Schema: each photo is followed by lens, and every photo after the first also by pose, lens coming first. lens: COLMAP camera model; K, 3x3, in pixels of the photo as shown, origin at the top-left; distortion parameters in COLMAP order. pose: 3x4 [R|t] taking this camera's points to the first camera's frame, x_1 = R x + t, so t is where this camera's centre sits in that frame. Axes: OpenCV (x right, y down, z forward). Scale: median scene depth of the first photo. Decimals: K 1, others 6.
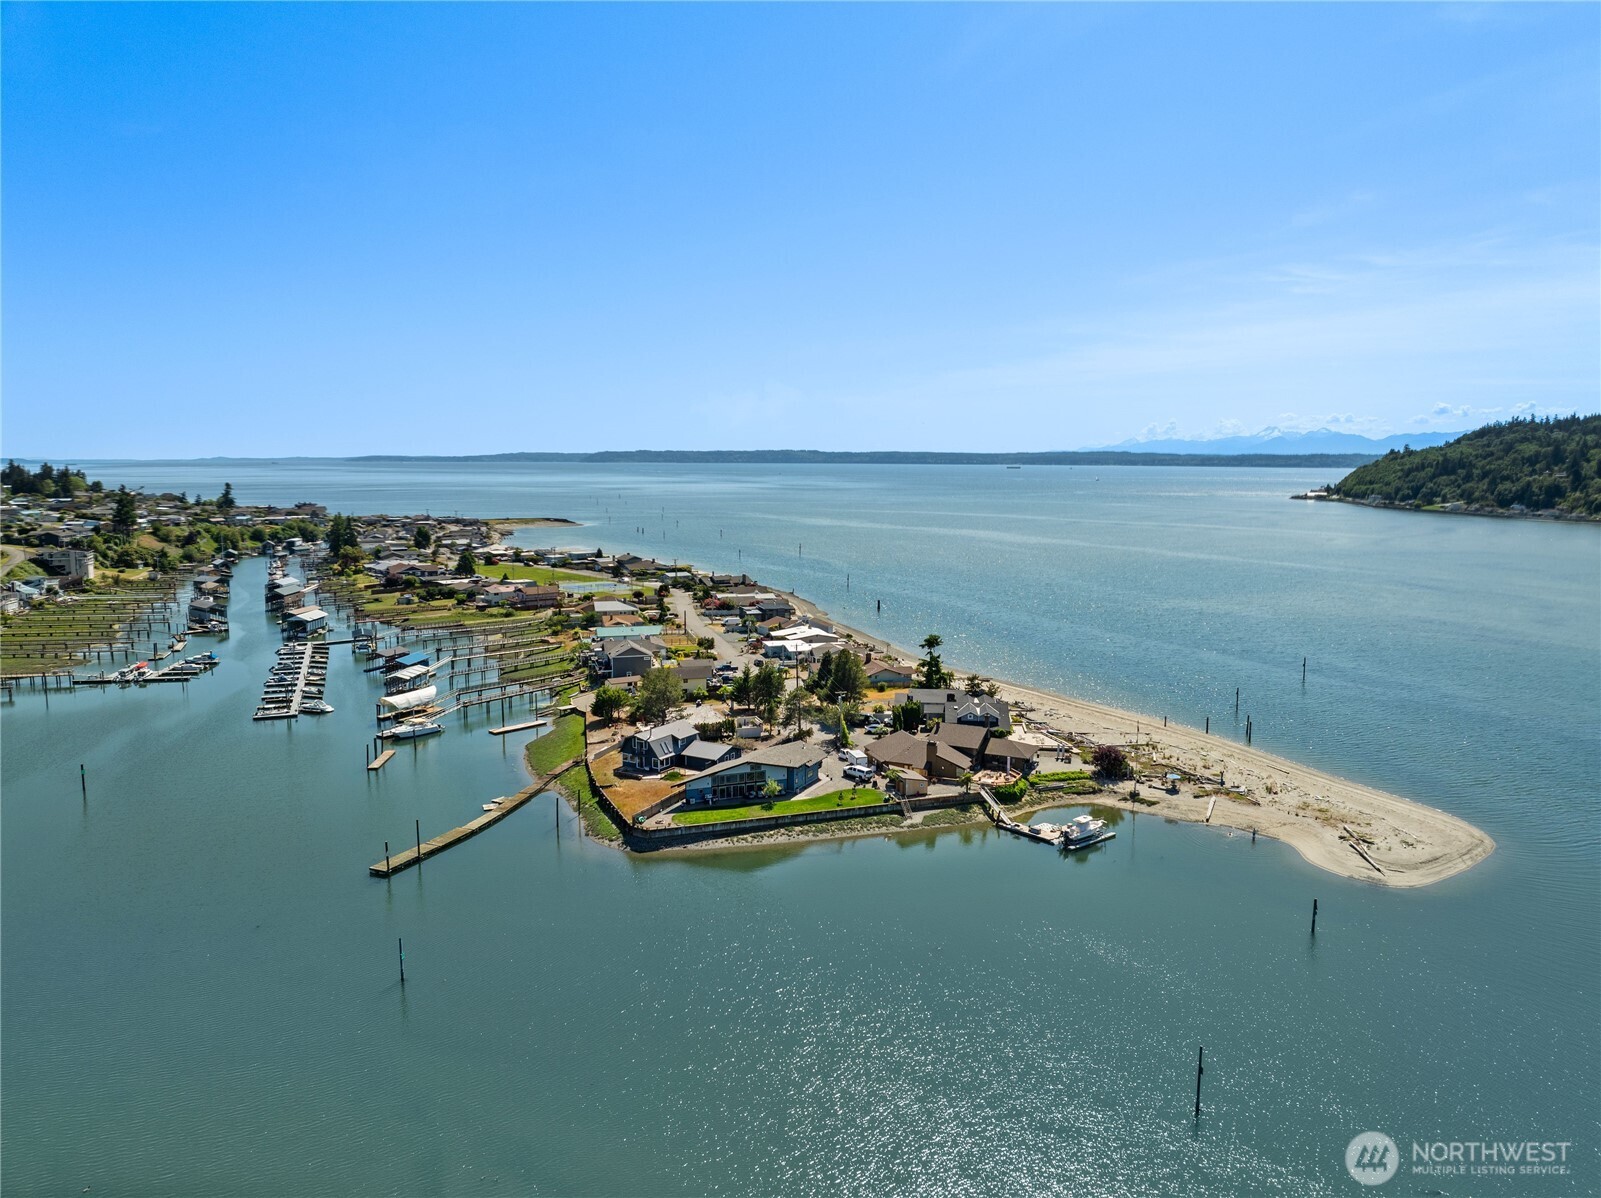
lens RADIAL K [[1115.5, 0, 800.5], [0, 1115.5, 599.0], [0, 0, 1]] dist [-0.032583, 0.001912]
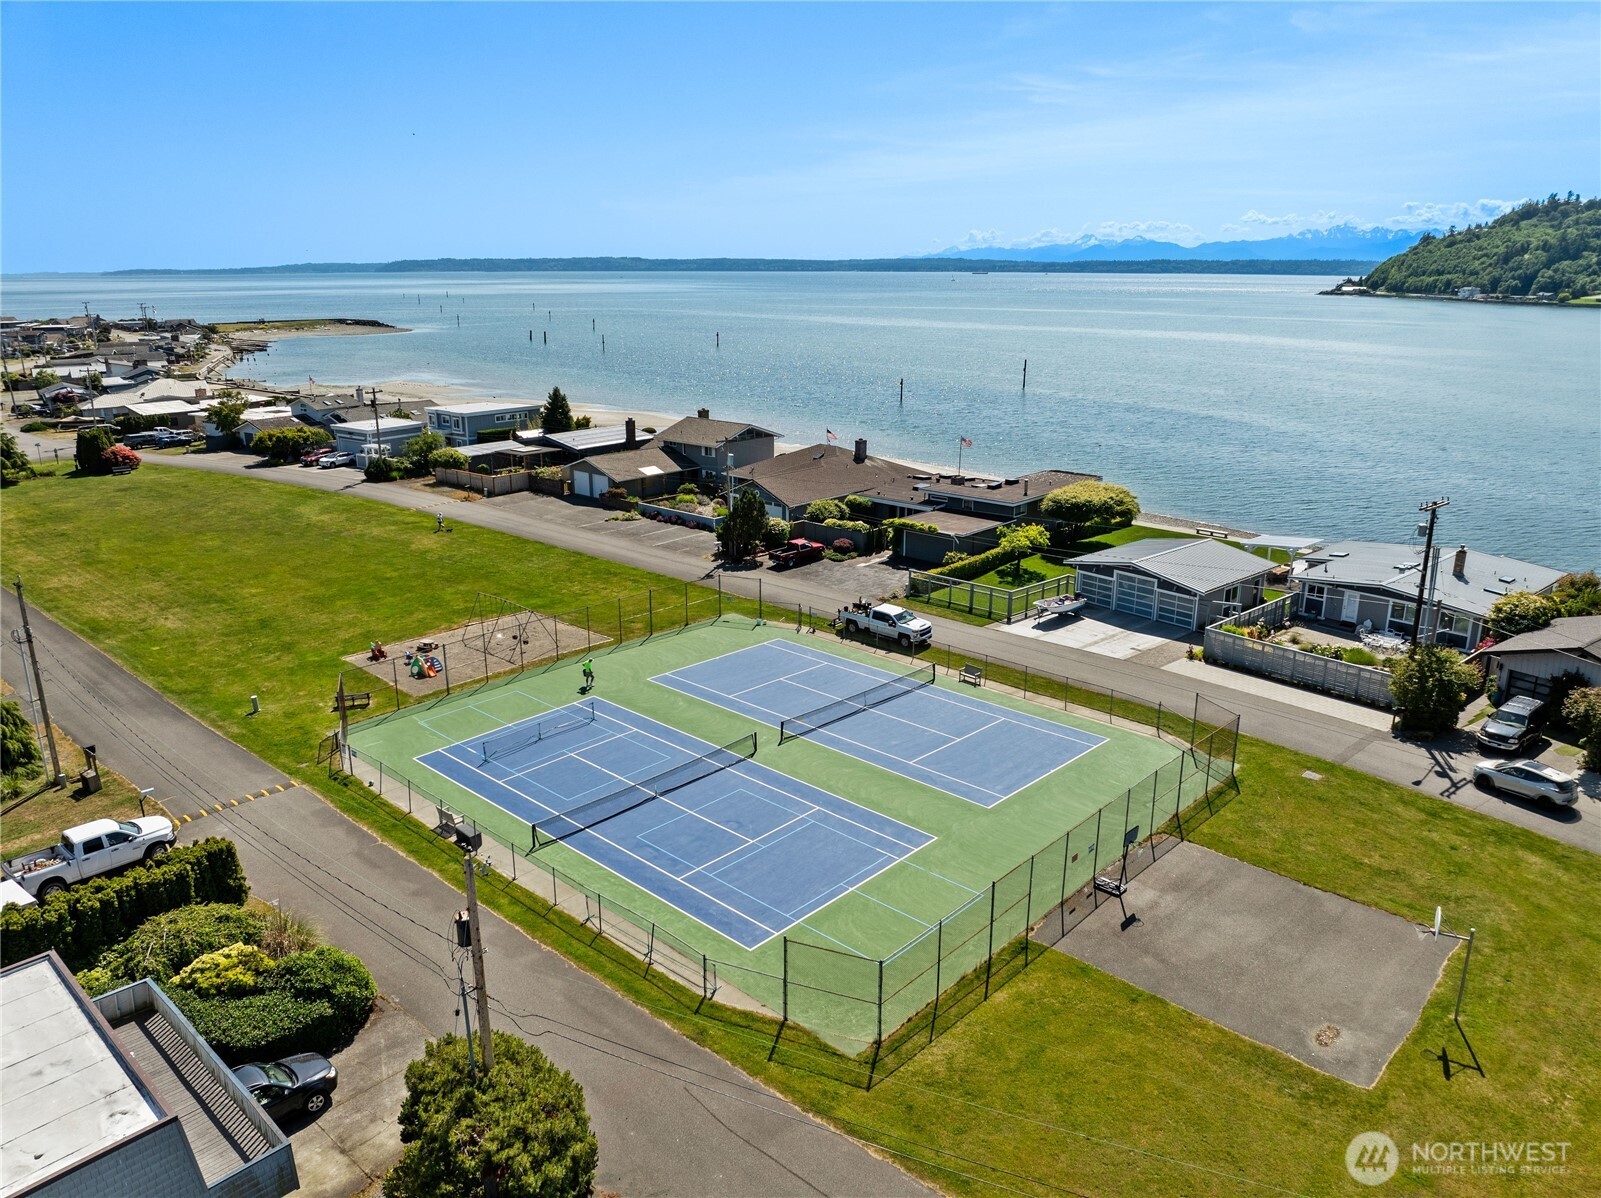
lens RADIAL K [[1115.5, 0, 800.5], [0, 1115.5, 599.0], [0, 0, 1]] dist [-0.032583, 0.001912]
pose [[0.987288, -0.046765, 0.151906, -0.050406], [0.021433, 0.986177, 0.164301, -0.011882], [-0.157489, -0.158957, 0.974643, 0.223219]]
